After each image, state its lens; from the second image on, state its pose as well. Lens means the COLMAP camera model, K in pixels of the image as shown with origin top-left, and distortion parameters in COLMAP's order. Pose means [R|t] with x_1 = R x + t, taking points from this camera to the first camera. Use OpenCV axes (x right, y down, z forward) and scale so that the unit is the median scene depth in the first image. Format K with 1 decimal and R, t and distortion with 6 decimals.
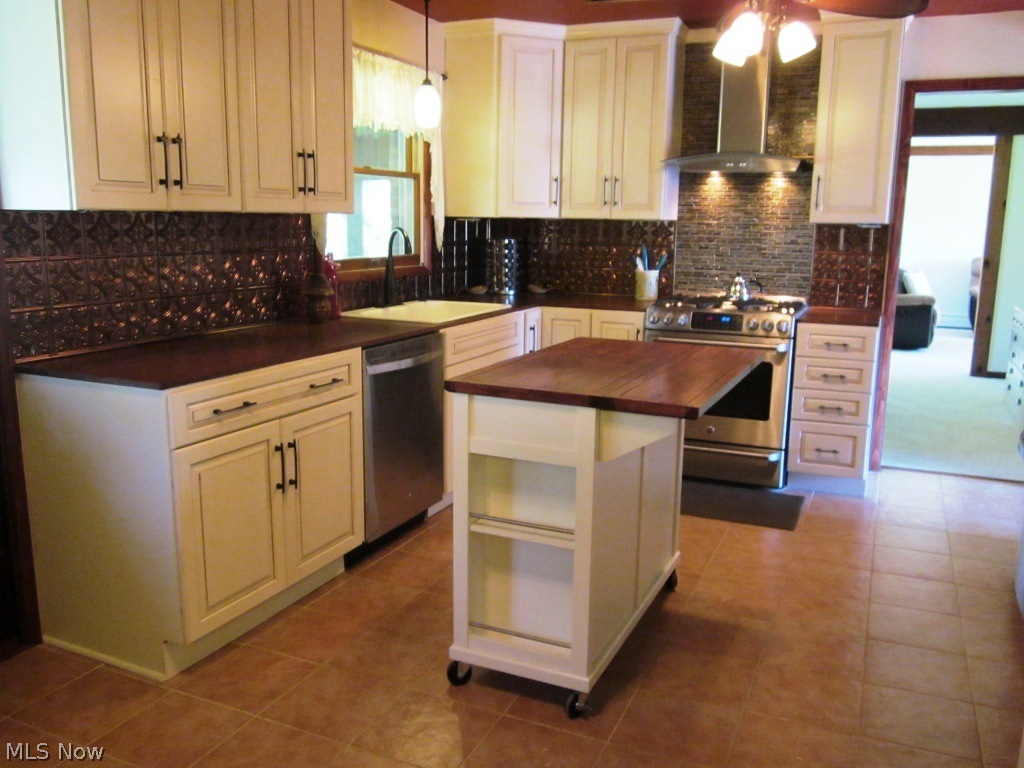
lens RADIAL K [[852.4, 0, 511.3], [0, 852.4, 381.8], [0, 0, 1]] dist [-0.052048, 0.021857]
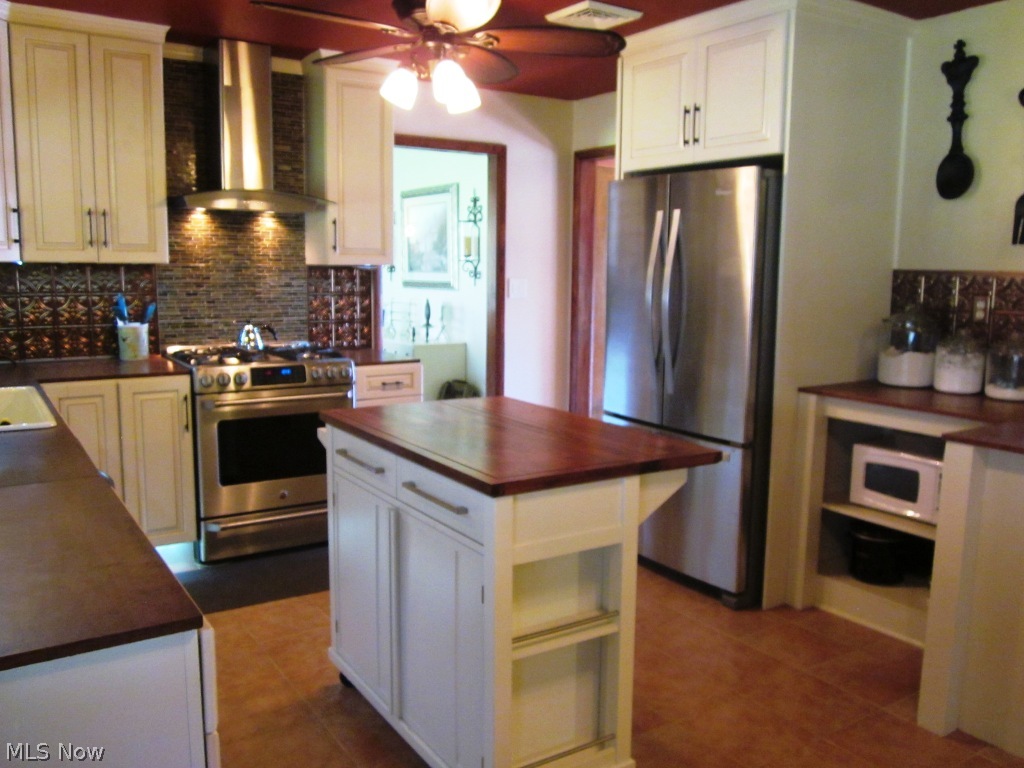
lens RADIAL K [[852.4, 0, 511.8], [0, 852.4, 387.1], [0, 0, 1]] dist [-0.052048, 0.021857]
pose [[0.533356, -0.126956, 0.836309, -0.349186], [0.149804, 0.987222, 0.054327, -0.063823], [-0.832520, 0.096307, 0.545560, 0.270629]]
